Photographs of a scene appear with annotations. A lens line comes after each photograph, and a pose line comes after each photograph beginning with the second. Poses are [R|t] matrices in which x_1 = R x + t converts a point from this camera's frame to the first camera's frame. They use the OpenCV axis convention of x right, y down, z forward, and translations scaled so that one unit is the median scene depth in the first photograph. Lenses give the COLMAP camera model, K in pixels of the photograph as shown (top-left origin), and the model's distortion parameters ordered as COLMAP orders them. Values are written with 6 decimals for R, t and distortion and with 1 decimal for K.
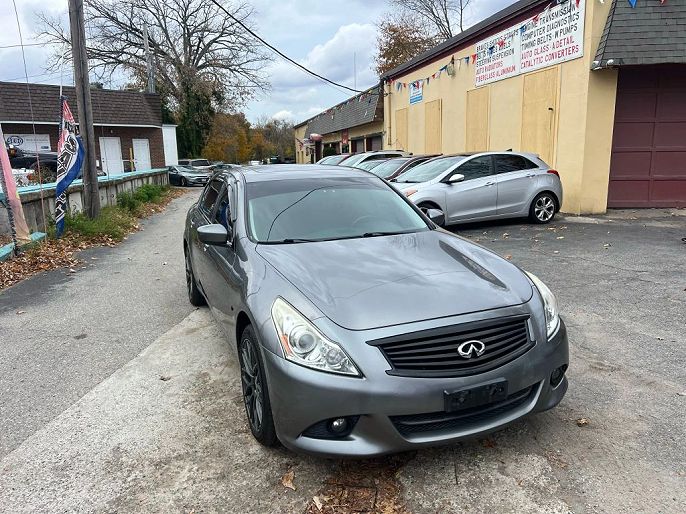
lens RADIAL K [[503.6, 0, 343.0], [0, 503.6, 257.0], [0, 0, 1]] dist [0.066480, -0.079317]
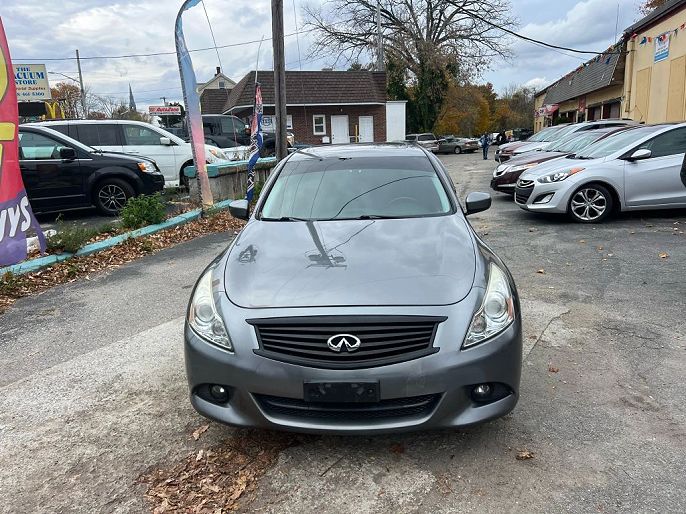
lens RADIAL K [[503.6, 0, 343.0], [0, 503.6, 257.0], [0, 0, 1]] dist [0.066480, -0.079317]
pose [[0.891078, 0.092712, -0.444280, 0.064094], [-0.070223, 0.995289, 0.066853, -0.004116], [0.448385, -0.028372, 0.893390, 0.015184]]
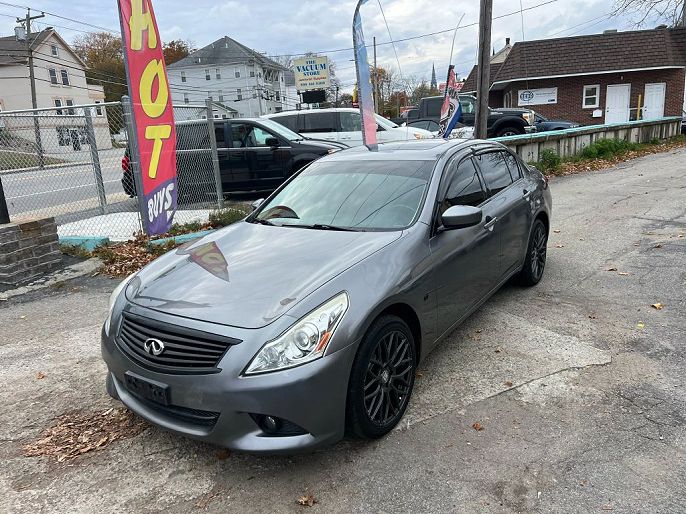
lens RADIAL K [[503.6, 0, 343.0], [0, 503.6, 257.0], [0, 0, 1]] dist [0.066480, -0.079317]
pose [[0.536073, 0.198922, -0.820400, 0.107559], [-0.115448, 0.979985, 0.162179, -0.016039], [0.836240, 0.007774, 0.548308, 0.055462]]
